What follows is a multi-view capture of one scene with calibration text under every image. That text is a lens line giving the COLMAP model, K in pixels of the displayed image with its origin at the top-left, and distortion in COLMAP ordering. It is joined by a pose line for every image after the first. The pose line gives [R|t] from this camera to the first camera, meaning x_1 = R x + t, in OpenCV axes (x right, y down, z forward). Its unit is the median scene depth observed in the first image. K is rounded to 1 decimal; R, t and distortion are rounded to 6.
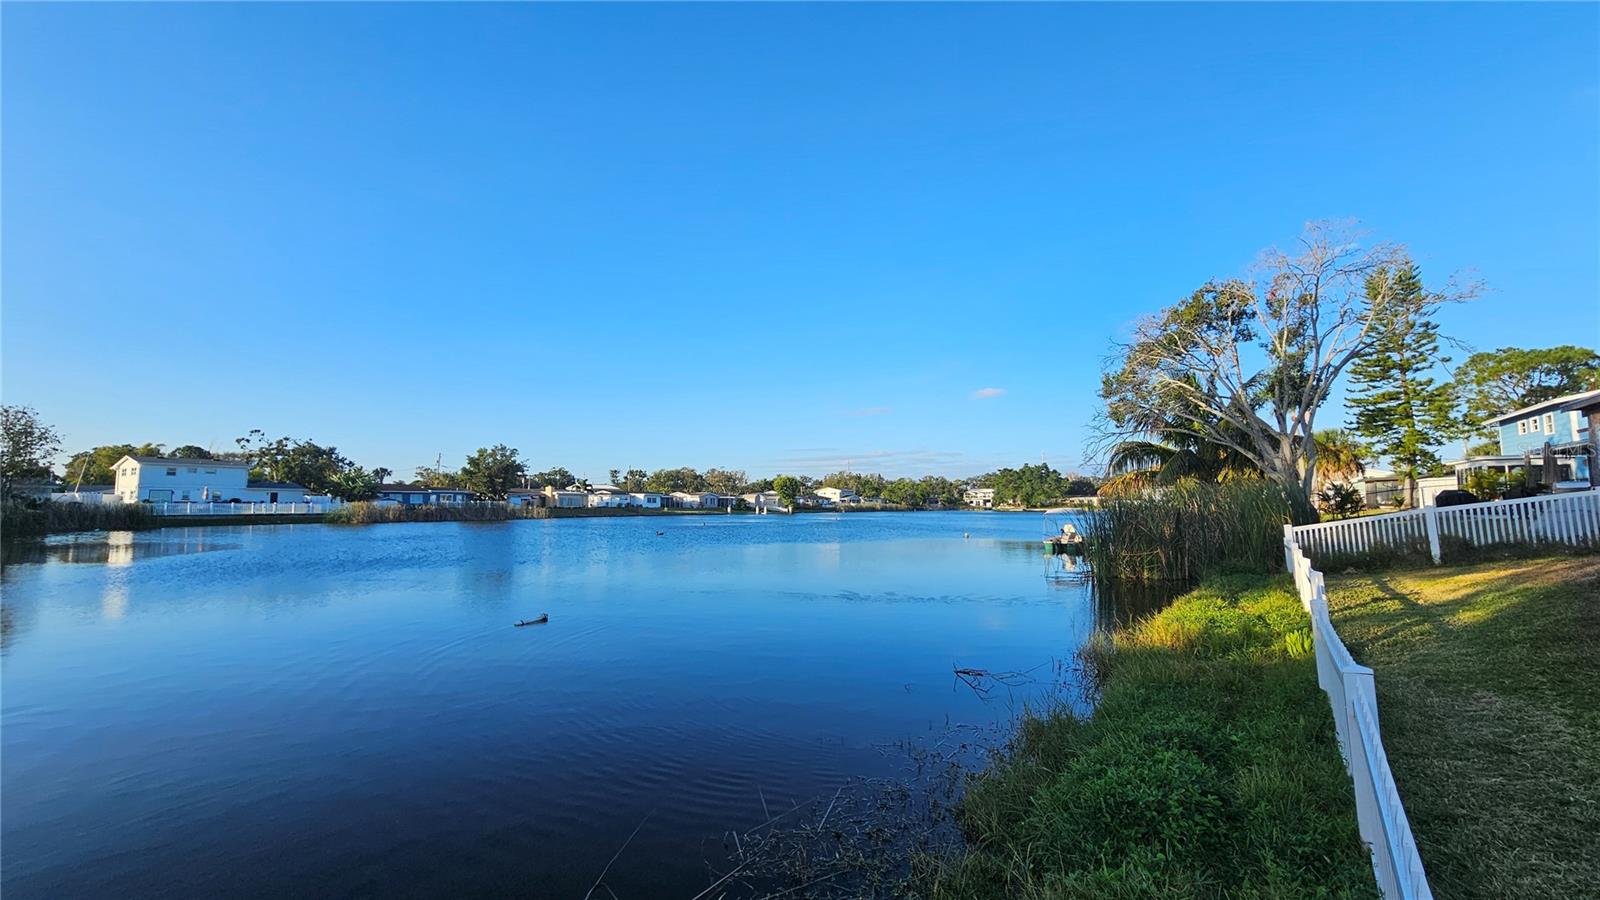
lens RADIAL K [[654.5, 0, 796.8], [0, 654.5, 453.2], [0, 0, 1]] dist [-0.003658, 0.001091]
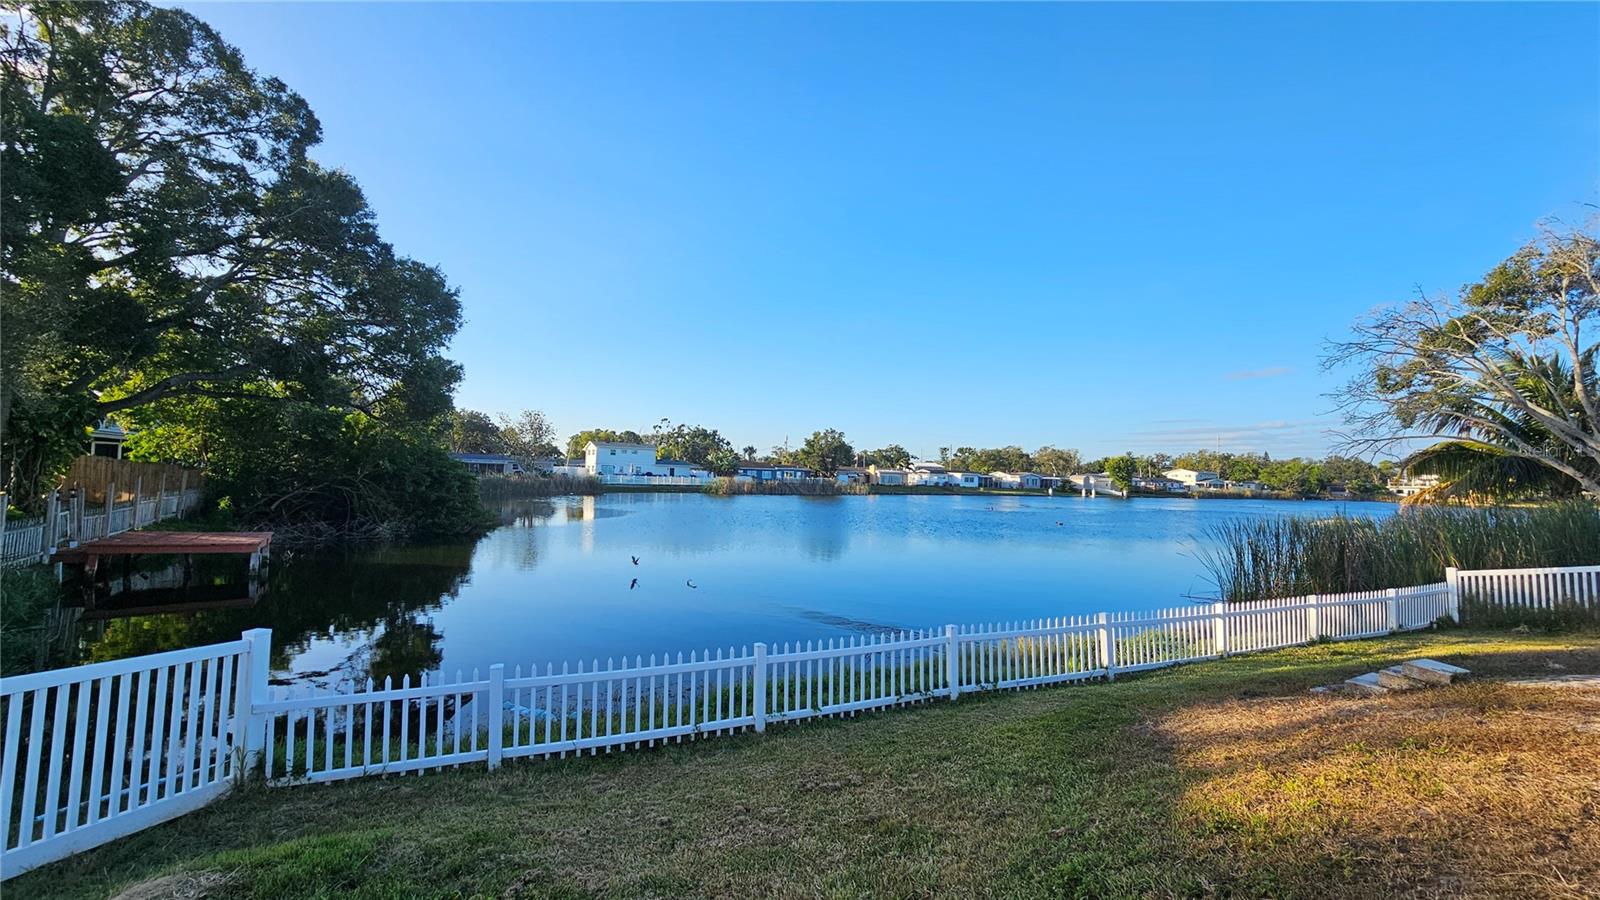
lens RADIAL K [[654.5, 0, 797.3], [0, 654.5, 445.4], [0, 0, 1]] dist [-0.003658, 0.001091]
pose [[0.872265, 0.001839, -0.489031, 0.050970], [0.011218, 0.999655, 0.023769, -0.010611], [0.488905, -0.026219, 0.871943, -0.023442]]
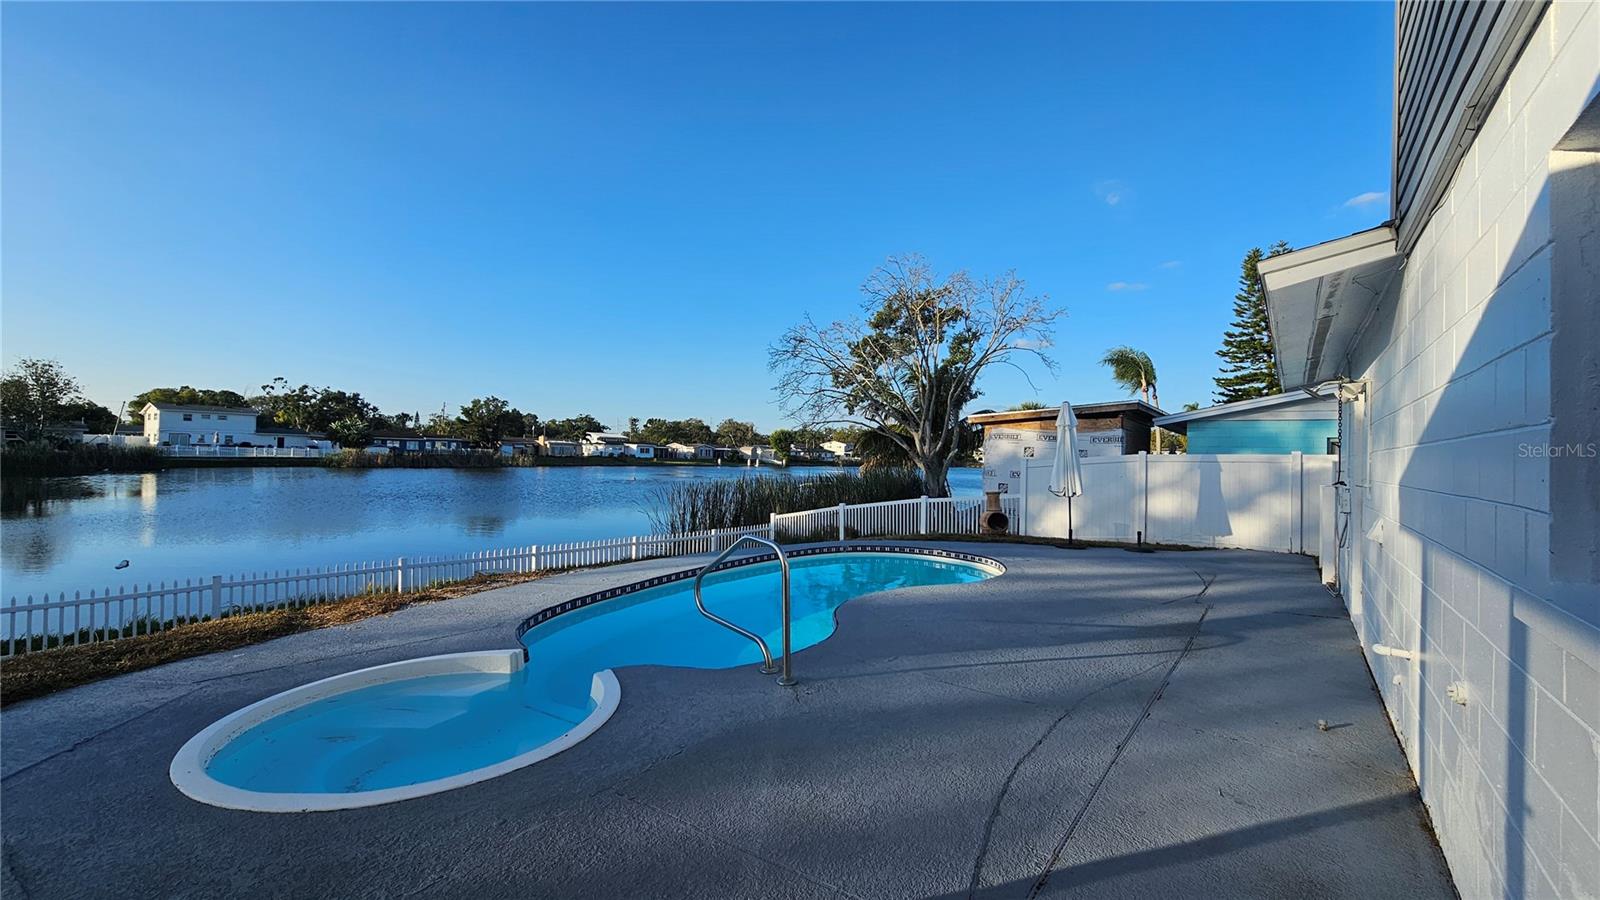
lens RADIAL K [[654.5, 0, 797.1], [0, 654.5, 445.9], [0, 0, 1]] dist [-0.003658, 0.001091]
pose [[0.997394, 0.025722, -0.067406, 0.108811], [-0.021185, 0.997516, 0.067183, -0.013595], [0.068966, -0.065580, 0.995461, -0.033181]]
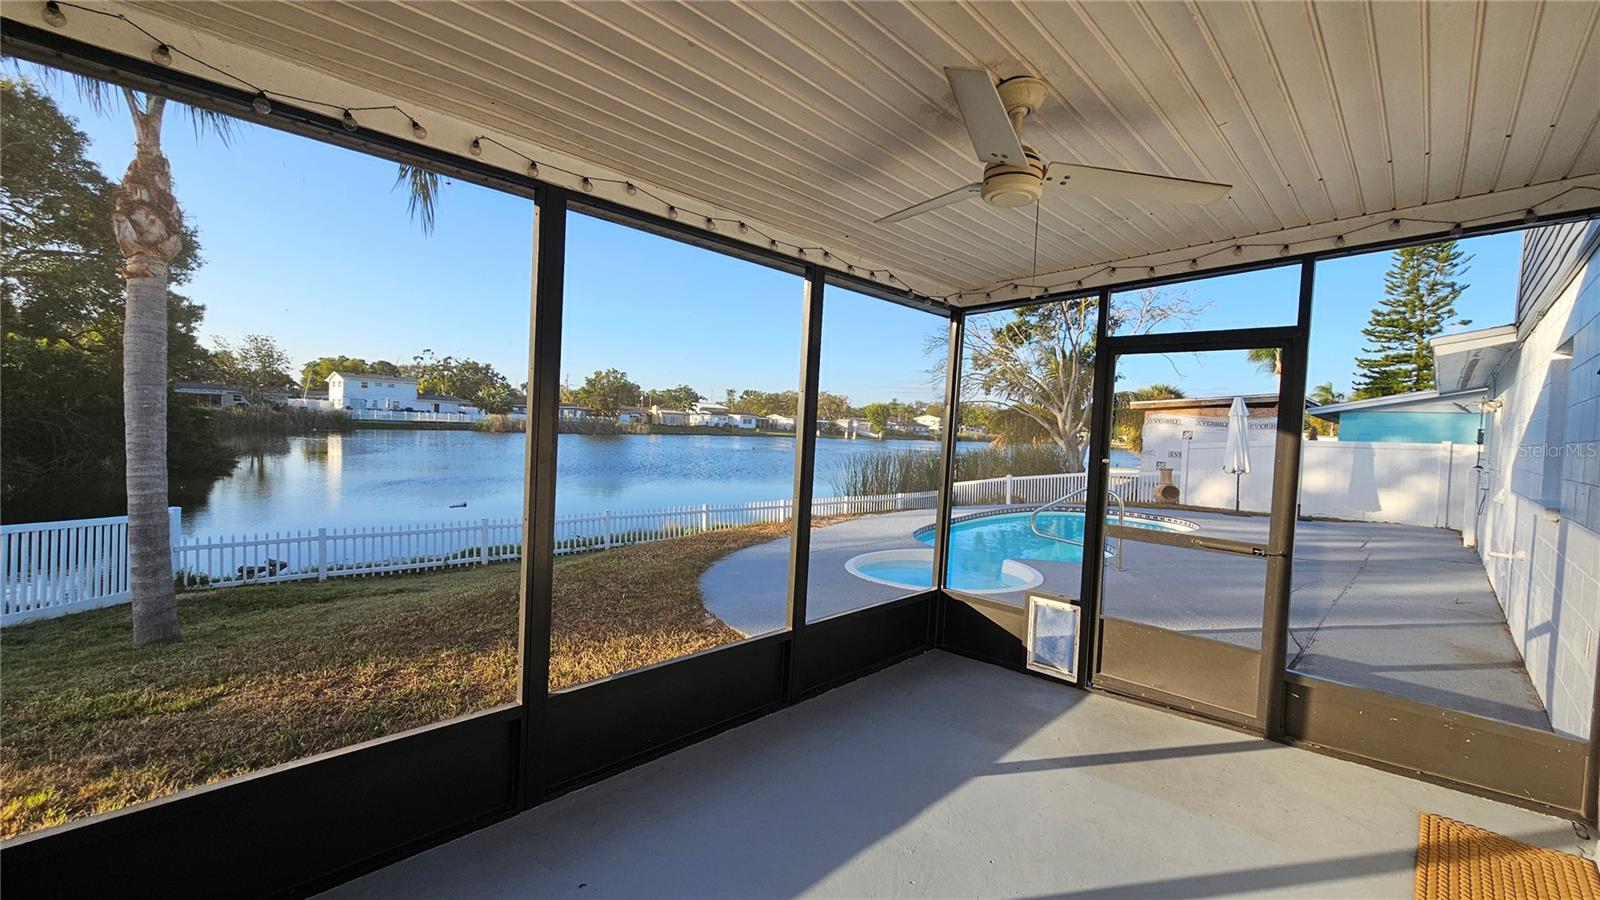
lens RADIAL K [[654.5, 0, 796.7], [0, 654.5, 448.7], [0, 0, 1]] dist [-0.003658, 0.001091]
pose [[0.979428, 0.053366, -0.194610, 0.087627], [-0.030750, 0.992604, 0.117435, -0.016354], [0.199438, -0.109035, 0.973825, -0.064782]]
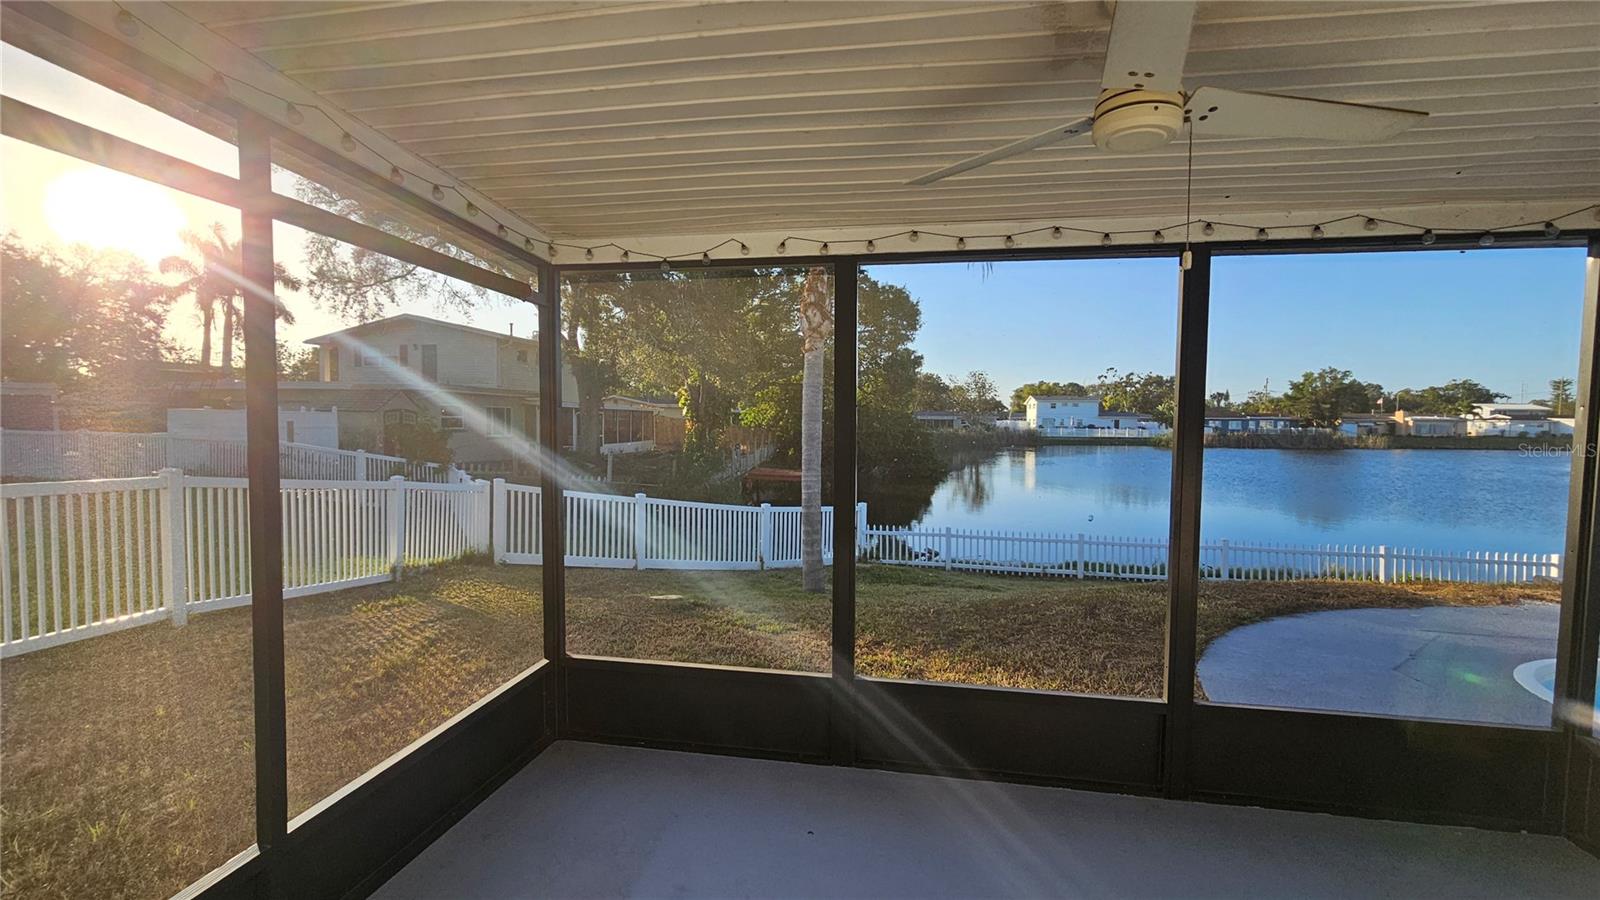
lens RADIAL K [[654.5, 0, 796.8], [0, 654.5, 447.2], [0, 0, 1]] dist [-0.003658, 0.001091]
pose [[0.392083, 0.043766, -0.918888, 0.098451], [0.064125, 0.995138, 0.074760, -0.016596], [0.917692, -0.088236, 0.387370, -0.057402]]
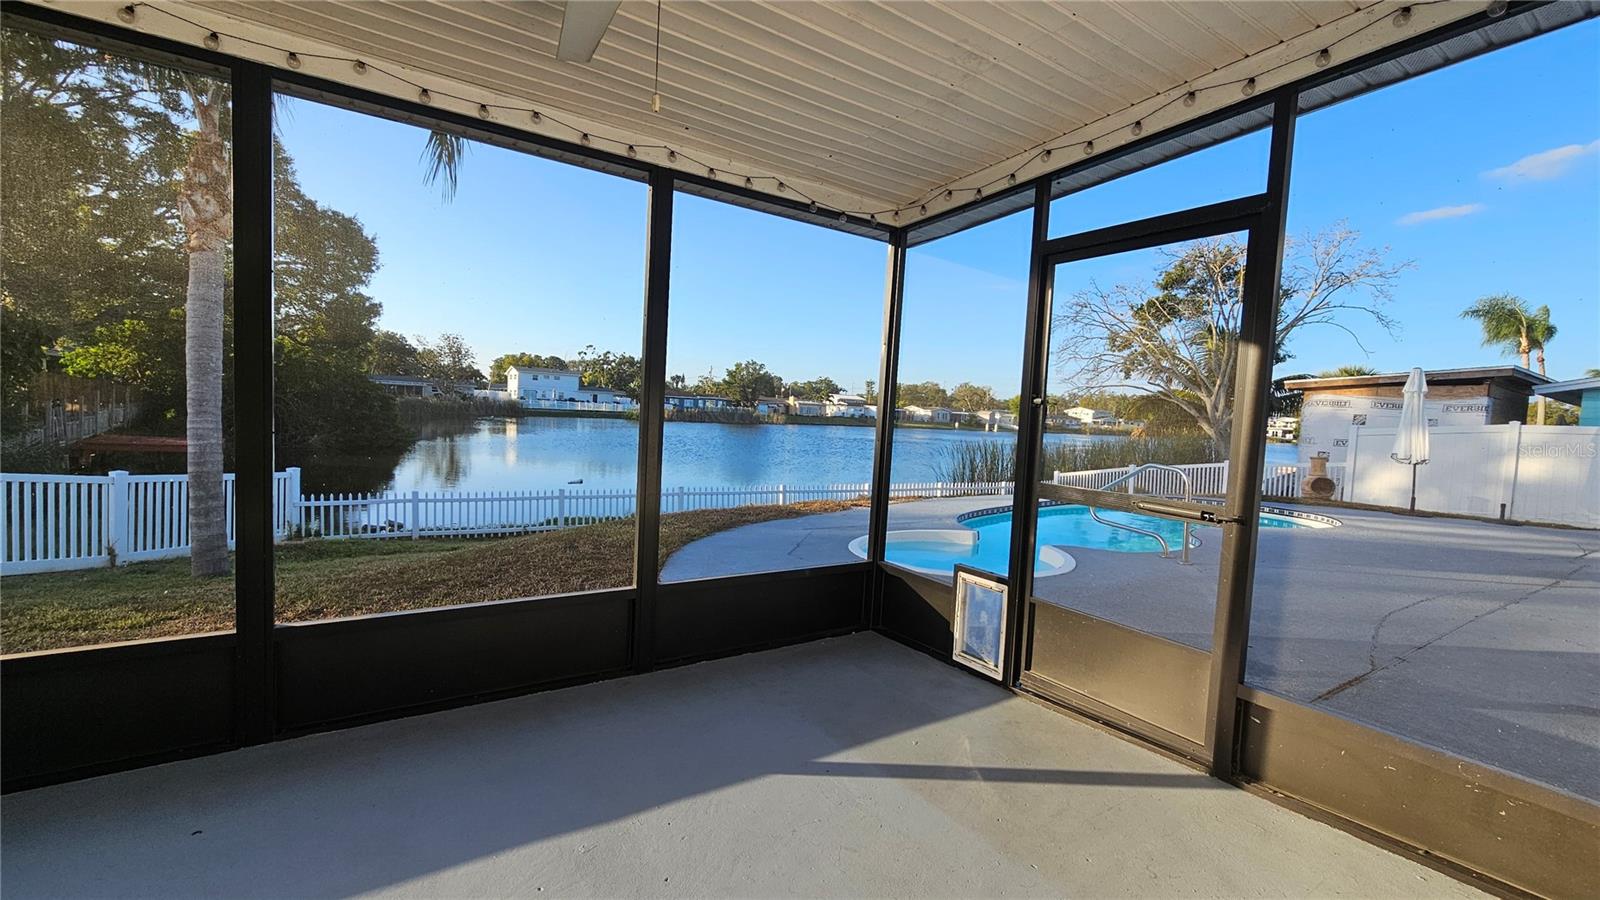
lens RADIAL K [[654.5, 0, 797.2], [0, 654.5, 447.5], [0, 0, 1]] dist [-0.003658, 0.001091]
pose [[0.914369, 0.071009, -0.398606, 0.098179], [-0.019195, 0.990996, 0.132506, -0.013779], [0.404426, -0.113508, 0.907499, -0.057131]]
